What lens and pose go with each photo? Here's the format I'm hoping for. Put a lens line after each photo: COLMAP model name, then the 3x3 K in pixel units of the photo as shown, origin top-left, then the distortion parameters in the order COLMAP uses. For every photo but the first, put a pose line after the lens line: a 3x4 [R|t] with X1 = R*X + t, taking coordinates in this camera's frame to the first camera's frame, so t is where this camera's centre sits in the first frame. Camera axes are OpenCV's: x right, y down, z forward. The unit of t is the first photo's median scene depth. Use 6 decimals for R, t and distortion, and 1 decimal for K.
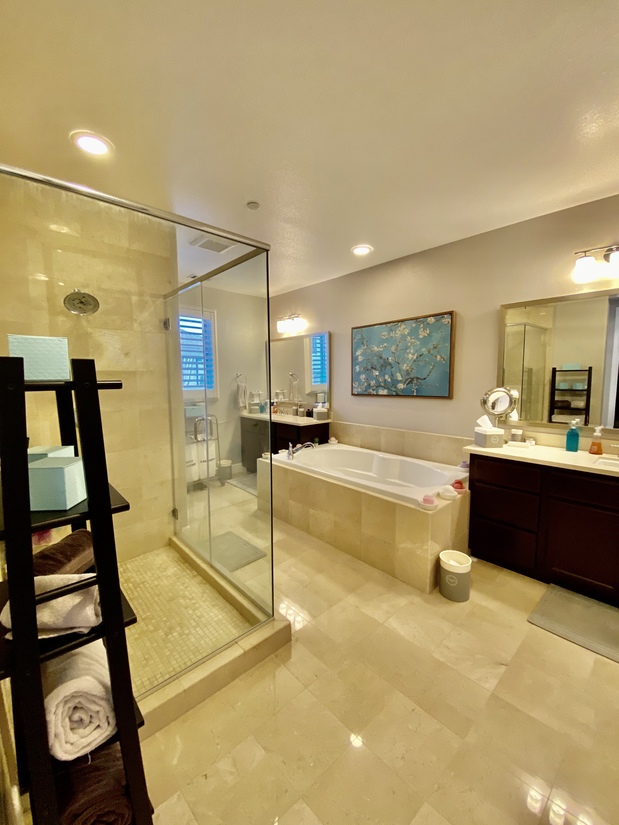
lens RADIAL K [[335.4, 0, 310.2], [0, 335.4, 408.7], [0, 0, 1]] dist [0.021666, -0.001174]
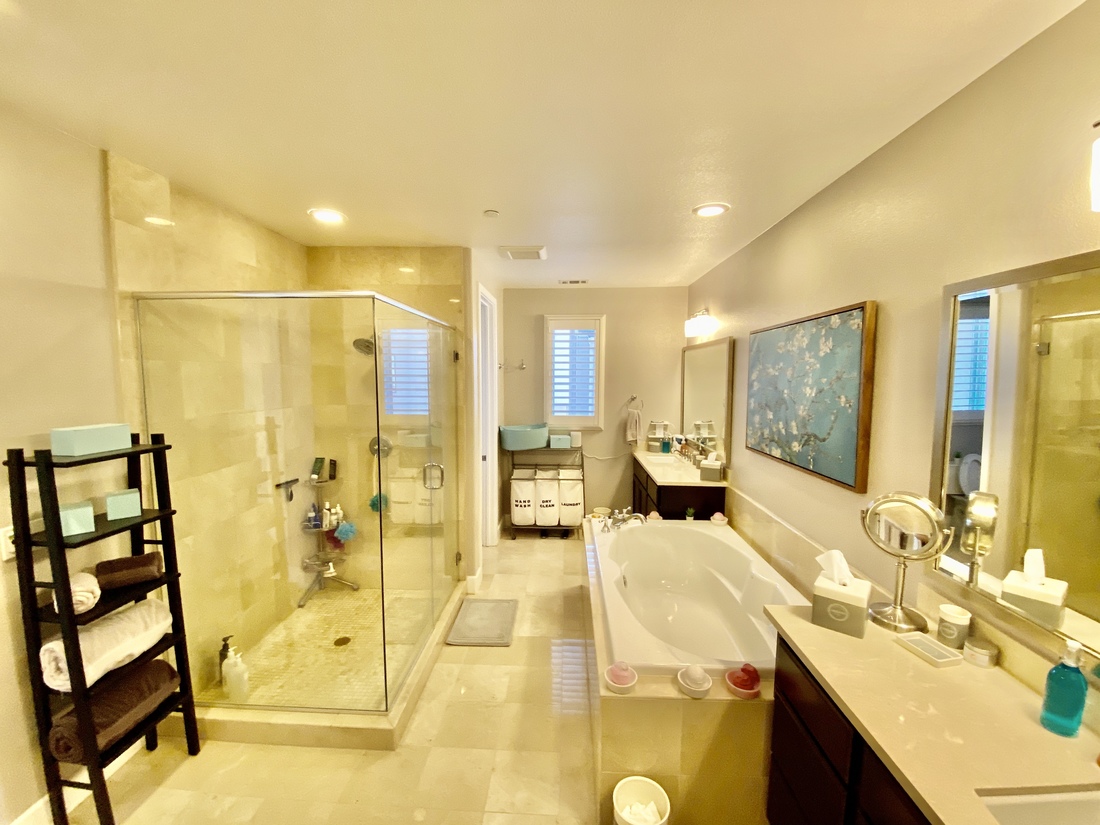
lens RADIAL K [[462.3, 0, 542.2], [0, 462.3, 409.4], [0, 0, 1]] dist [-0.001545, -0.000228]
pose [[0.697126, 0.065692, -0.713932, 0.496820], [-0.074676, 0.997030, 0.018823, -0.107511], [0.713049, 0.040191, 0.699962, 0.220574]]
